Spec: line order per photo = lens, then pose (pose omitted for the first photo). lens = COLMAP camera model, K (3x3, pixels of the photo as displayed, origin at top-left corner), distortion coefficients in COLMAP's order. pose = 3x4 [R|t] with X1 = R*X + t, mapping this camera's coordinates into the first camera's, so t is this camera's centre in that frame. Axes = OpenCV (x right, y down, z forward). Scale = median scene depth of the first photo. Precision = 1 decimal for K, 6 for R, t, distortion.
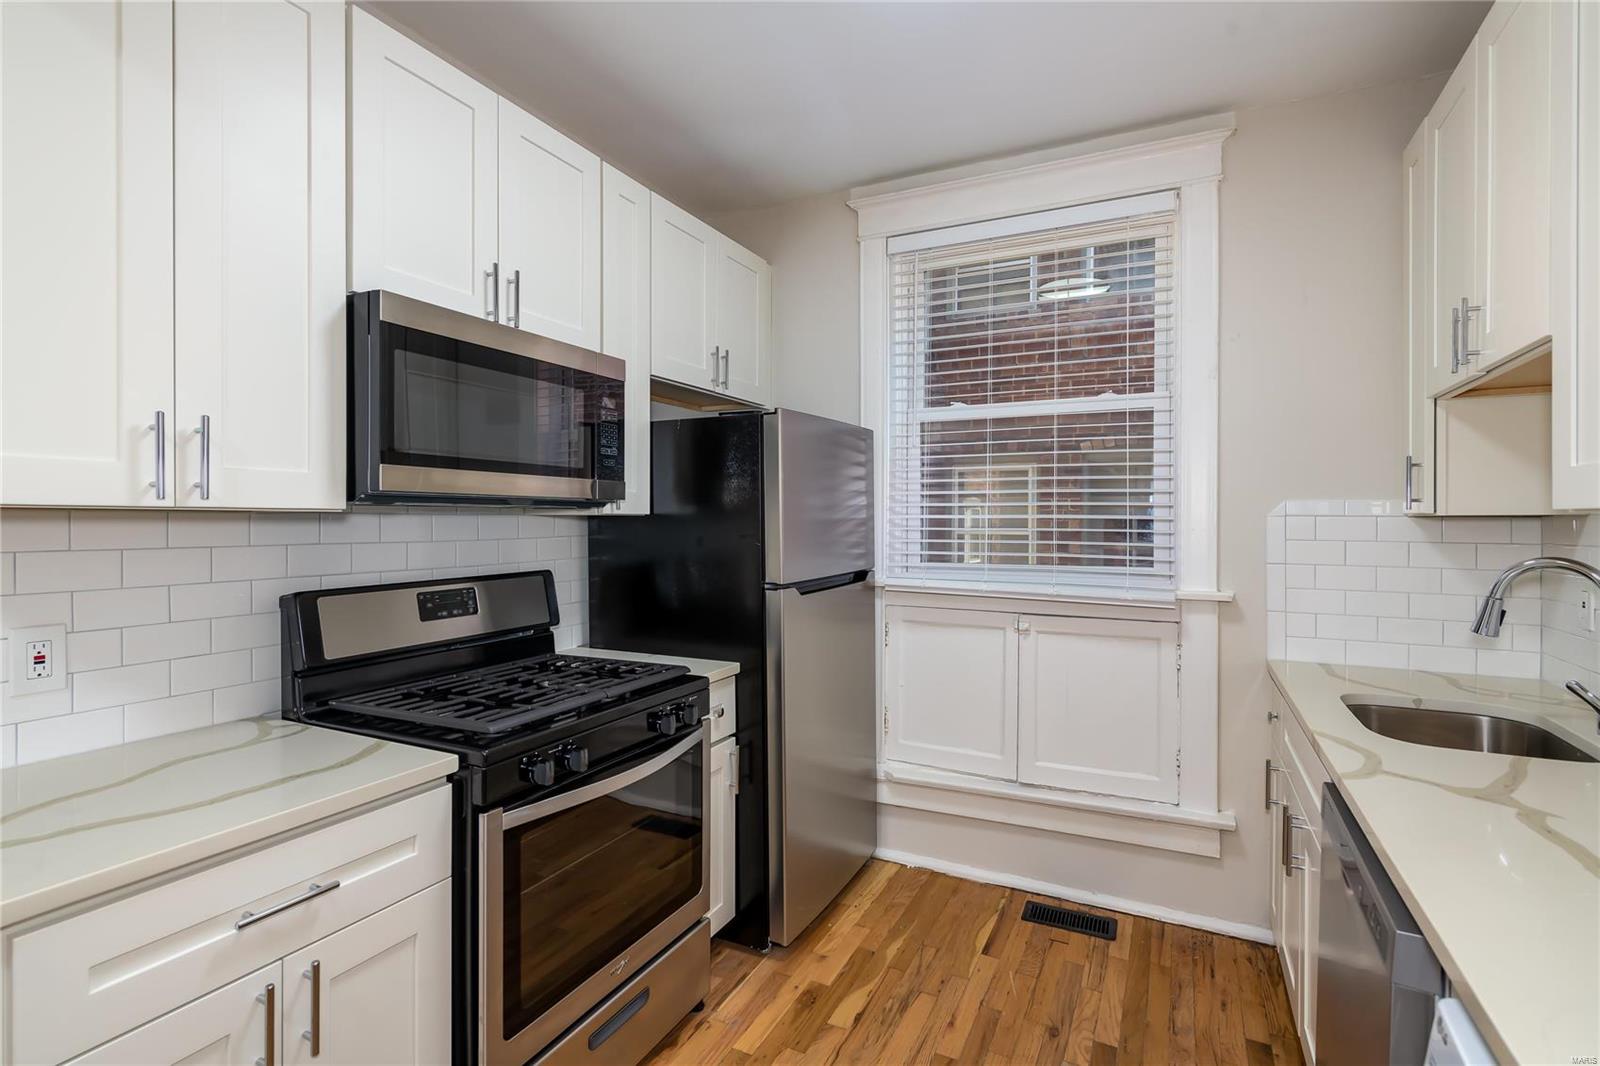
lens RADIAL K [[781.3, 0, 789.7], [0, 781.3, 524.3], [0, 0, 1]] dist [0.002350, -0.000347]
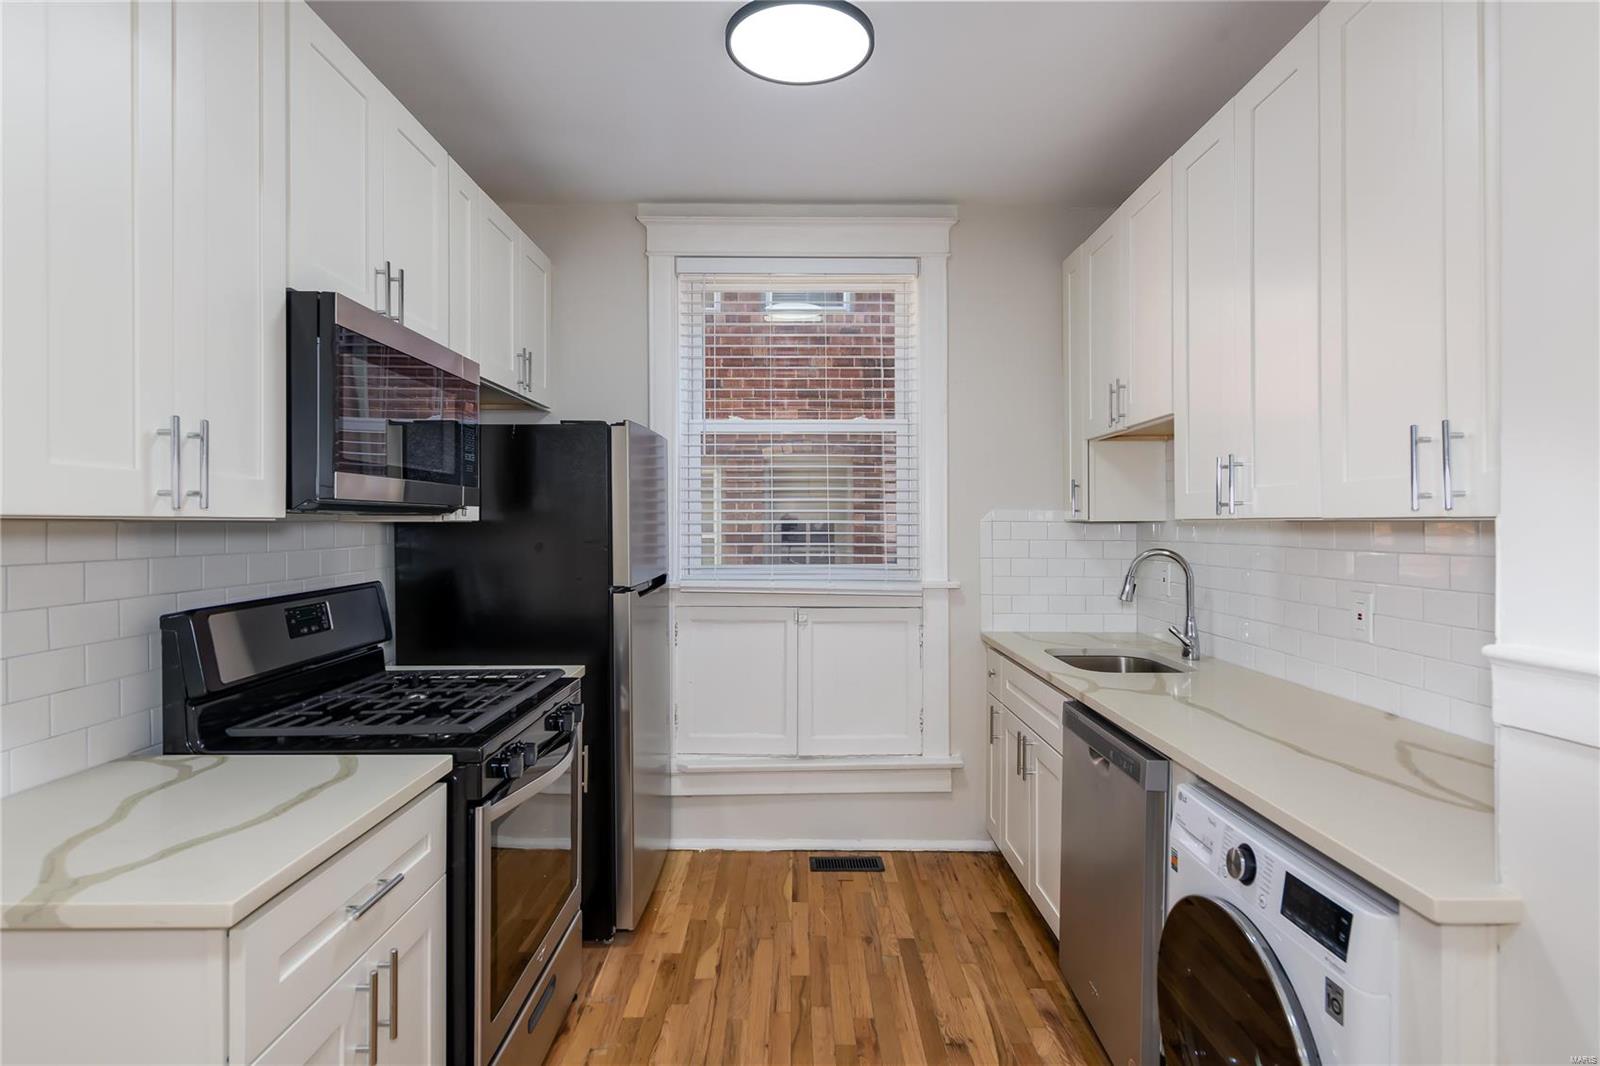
lens RADIAL K [[871.3, 0, 825.0], [0, 871.3, 521.5], [0, 0, 1]] dist [0.002062, -0.000304]
pose [[0.878290, -0.001555, 0.478127, -0.323886], [0.004878, 0.999972, -0.005709, -0.003774], [-0.478104, 0.007347, 0.878272, -0.154376]]
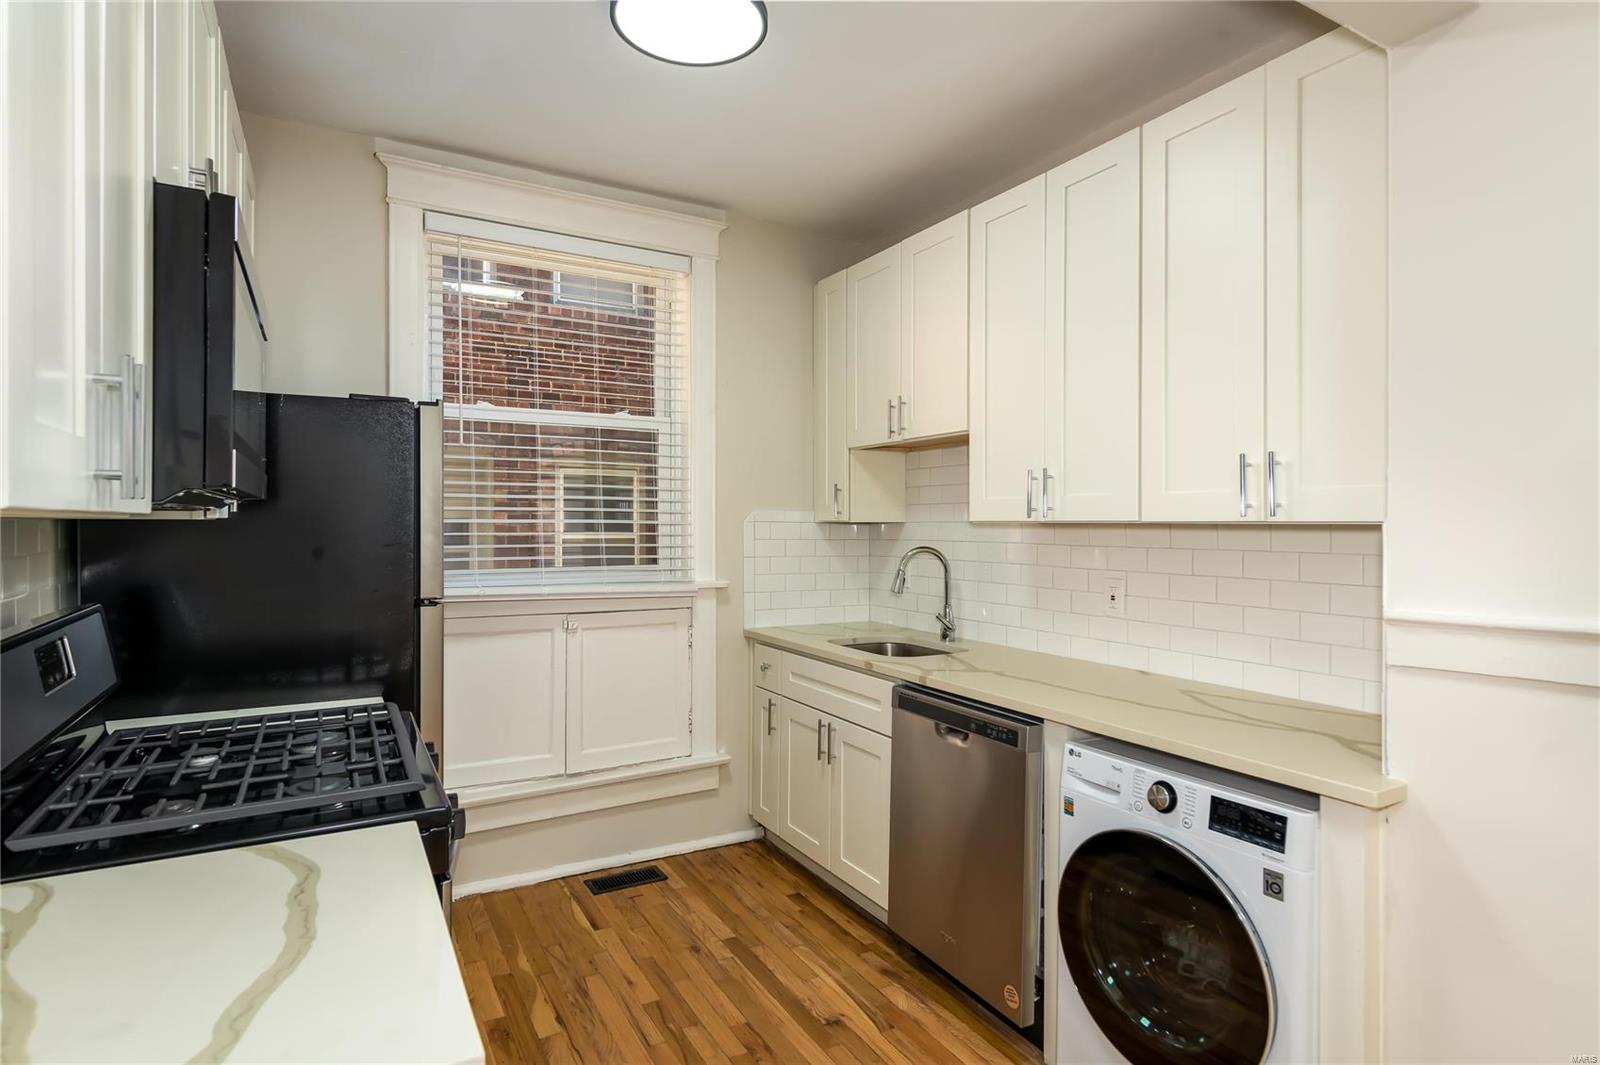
lens RADIAL K [[846.7, 0, 851.1], [0, 846.7, 522.9], [0, 0, 1]] dist [0.001000, -0.000526]
pose [[0.520738, 0.000585, 0.853716, -0.558567], [0.001517, 0.999998, -0.001611, -0.006485], [-0.853715, 0.002134, 0.520736, 0.094497]]
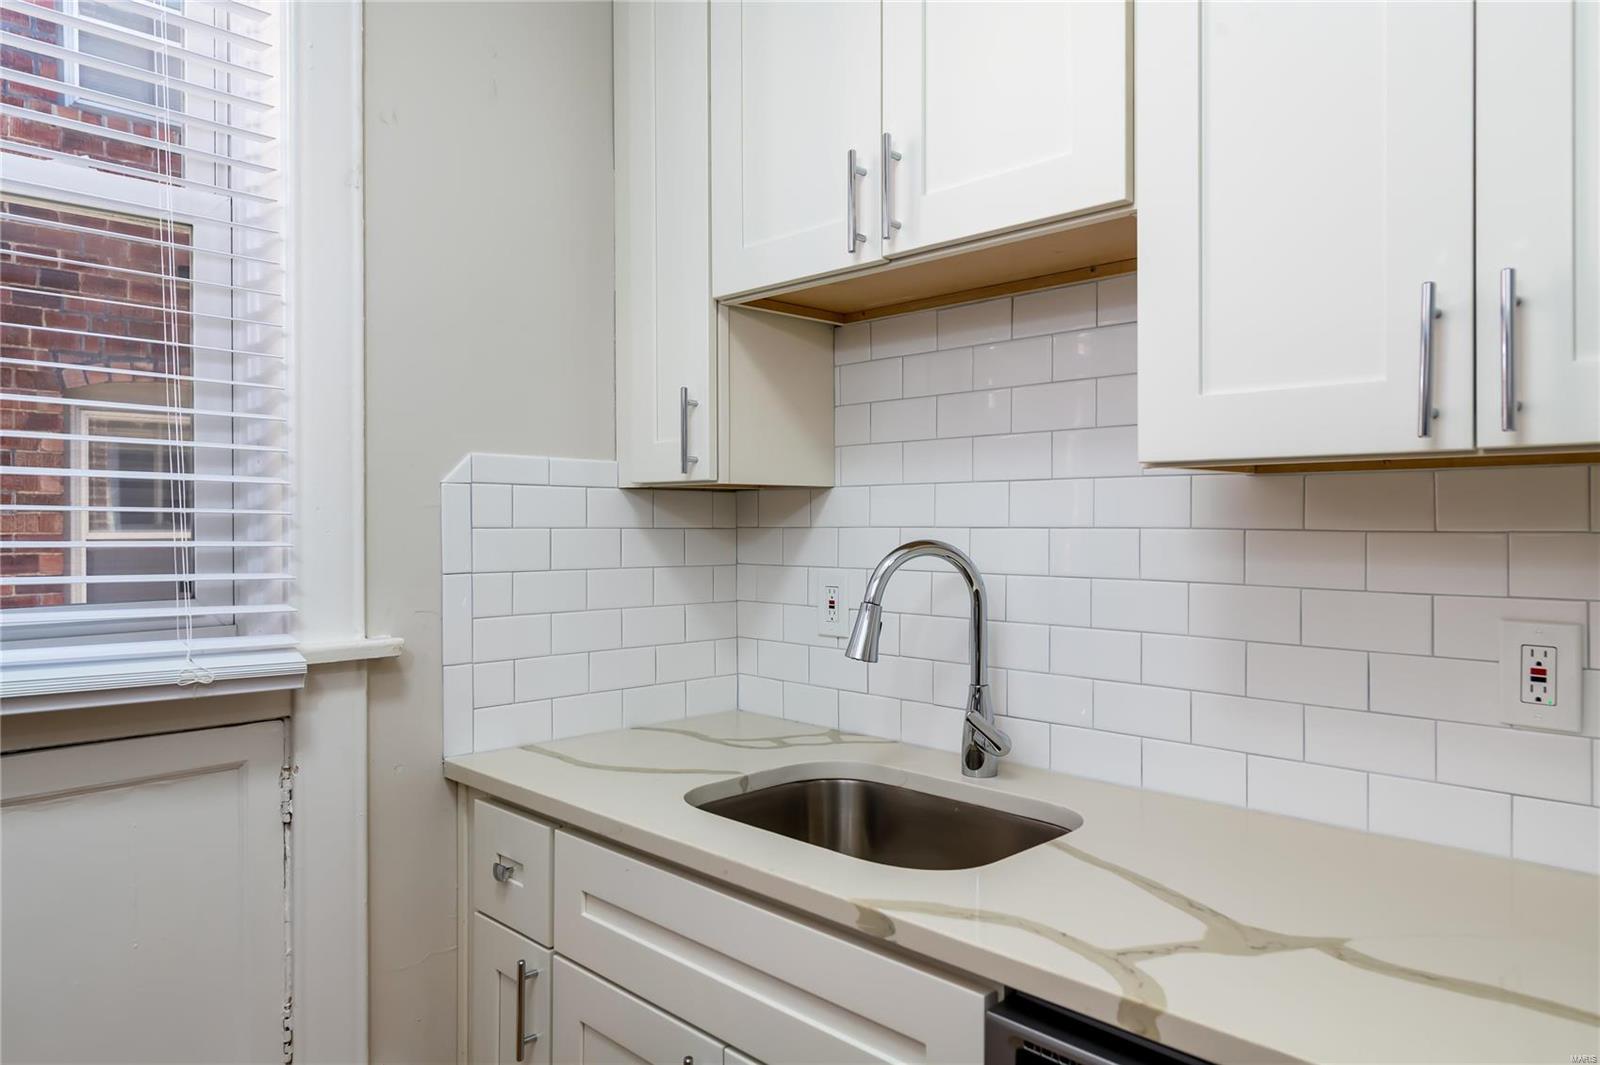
lens RADIAL K [[1039.7, 0, 848.6], [0, 1039.7, 521.3], [0, 0, 1]] dist [-0.001672, -0.000898]
pose [[0.296021, -0.002628, 0.955178, 0.031994], [0.004866, 0.999987, 0.001243, 0.016780], [-0.955169, 0.004279, 0.296030, 0.567586]]
